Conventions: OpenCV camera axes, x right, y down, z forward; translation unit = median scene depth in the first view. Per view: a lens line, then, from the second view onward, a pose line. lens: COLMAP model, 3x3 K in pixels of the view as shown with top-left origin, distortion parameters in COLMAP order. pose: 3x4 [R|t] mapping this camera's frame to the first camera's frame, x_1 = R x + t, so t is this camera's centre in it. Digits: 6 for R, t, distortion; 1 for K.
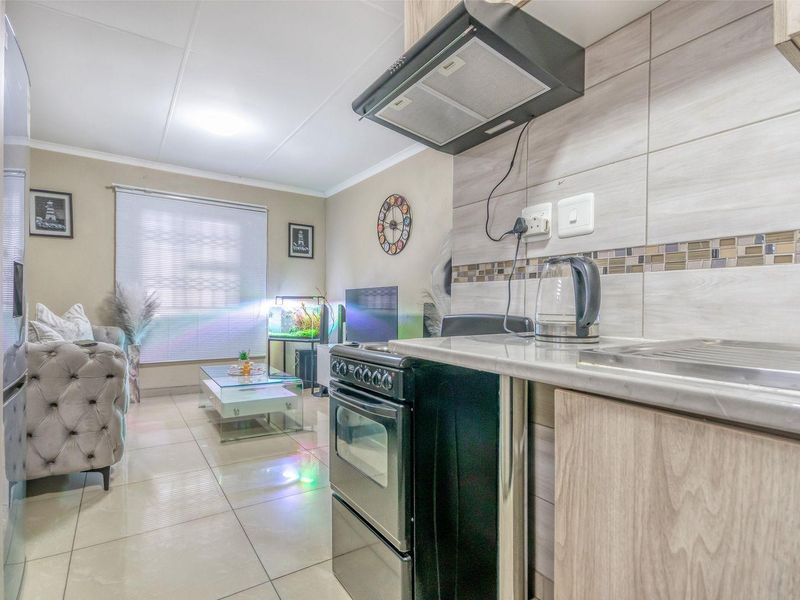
lens RADIAL K [[419.1, 0, 401.8], [0, 419.1, 308.3], [0, 0, 1]] dist [0.026441, -0.000538]
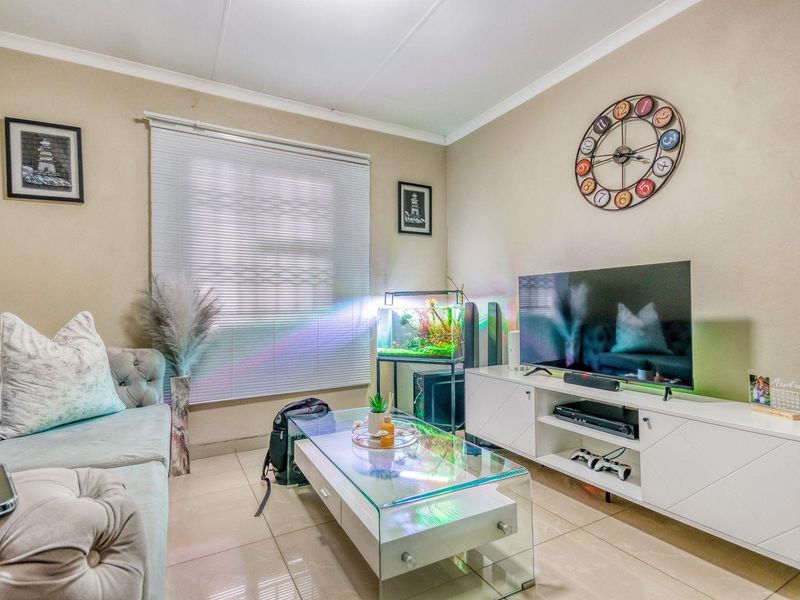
lens RADIAL K [[416.1, 0, 396.4], [0, 416.1, 296.6], [0, 0, 1]] dist [0.025167, -0.001034]
pose [[0.995926, -0.023446, -0.087077, -0.253899], [0.021408, 0.999476, -0.024272, -0.006471], [0.087601, 0.022309, 0.995906, 0.402670]]
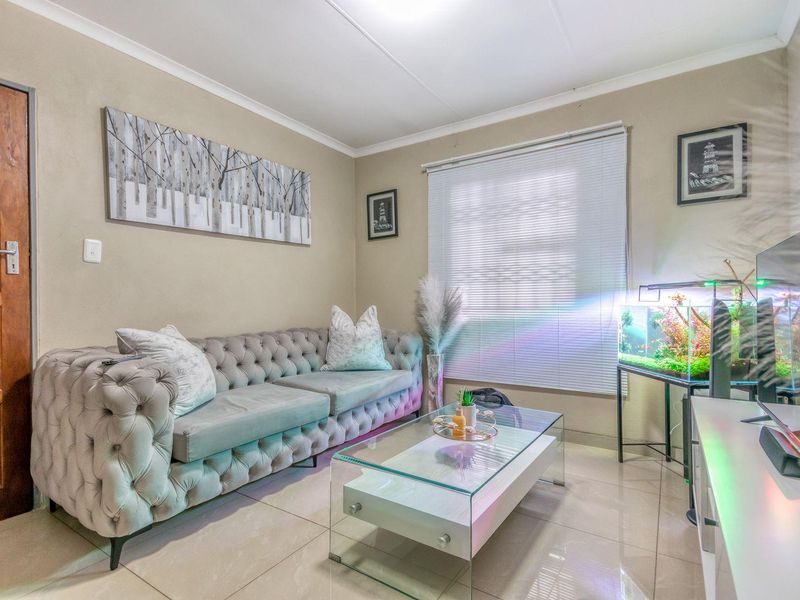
lens RADIAL K [[416.1, 0, 396.4], [0, 416.1, 296.6], [0, 0, 1]] dist [0.025167, -0.001034]
pose [[0.379608, -0.029493, -0.924677, 0.071123], [0.009958, 0.999564, -0.027793, -0.003730], [0.925094, 0.001343, 0.379736, 0.584361]]
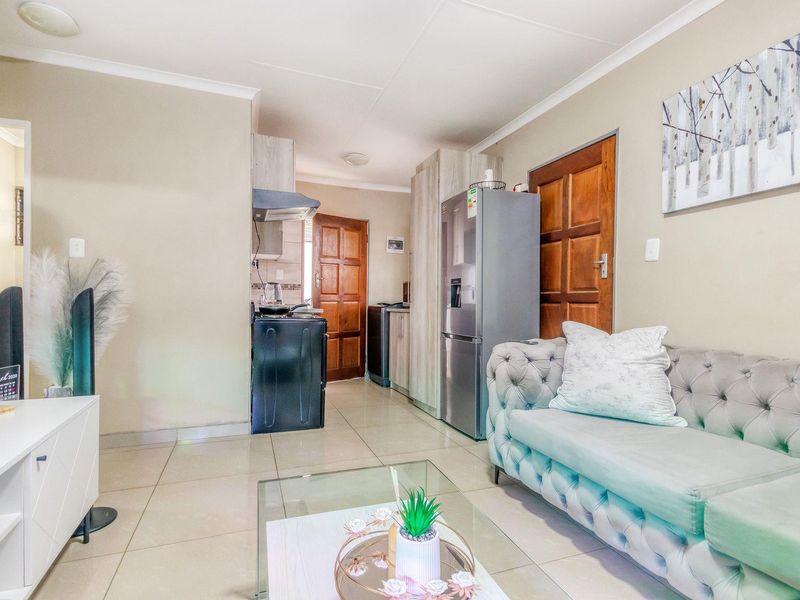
lens RADIAL K [[416.1, 0, 396.4], [0, 416.1, 296.6], [0, 0, 1]] dist [0.025167, -0.001034]
pose [[-0.969300, -0.026583, 0.244438, -0.350155], [-0.027593, 0.999619, -0.000709, -0.009017], [-0.244326, -0.007432, -0.969665, 1.016867]]
